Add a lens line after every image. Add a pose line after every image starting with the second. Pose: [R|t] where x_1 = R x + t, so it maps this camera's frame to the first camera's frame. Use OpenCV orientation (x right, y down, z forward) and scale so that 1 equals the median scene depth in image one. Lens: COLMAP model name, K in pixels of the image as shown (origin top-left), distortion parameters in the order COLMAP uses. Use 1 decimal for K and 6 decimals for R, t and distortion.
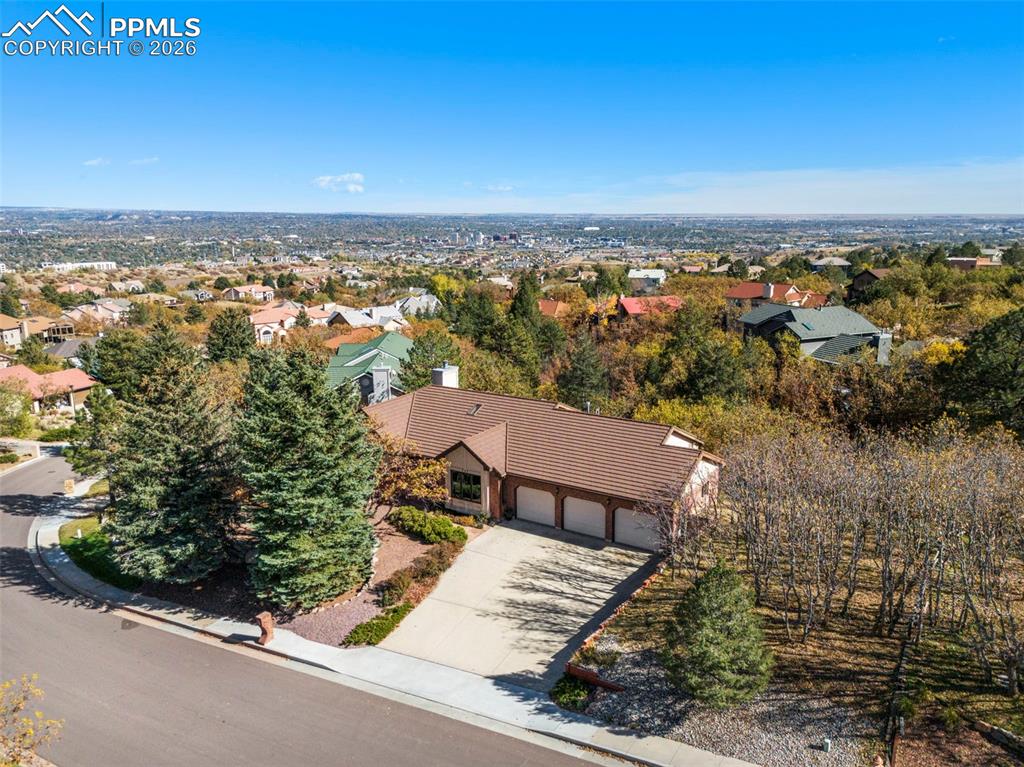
lens RADIAL K [[764.1, 0, 512.0], [0, 764.1, 383.5], [0, 0, 1]] dist [0.077557, -0.070560]
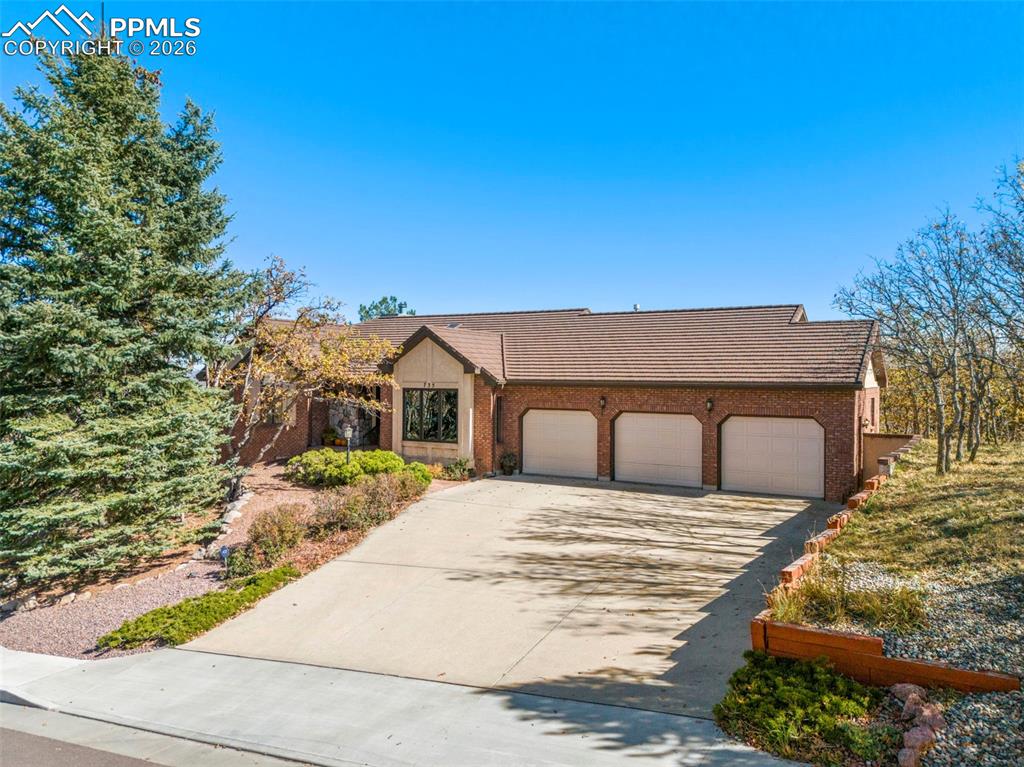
lens RADIAL K [[764.1, 0, 512.0], [0, 764.1, 383.5], [0, 0, 1]] dist [0.077557, -0.070560]
pose [[0.999057, 0.012141, 0.041694, -0.030741], [-0.003819, 0.980968, -0.194134, 0.271667], [-0.043258, 0.193792, 0.980089, 0.567585]]
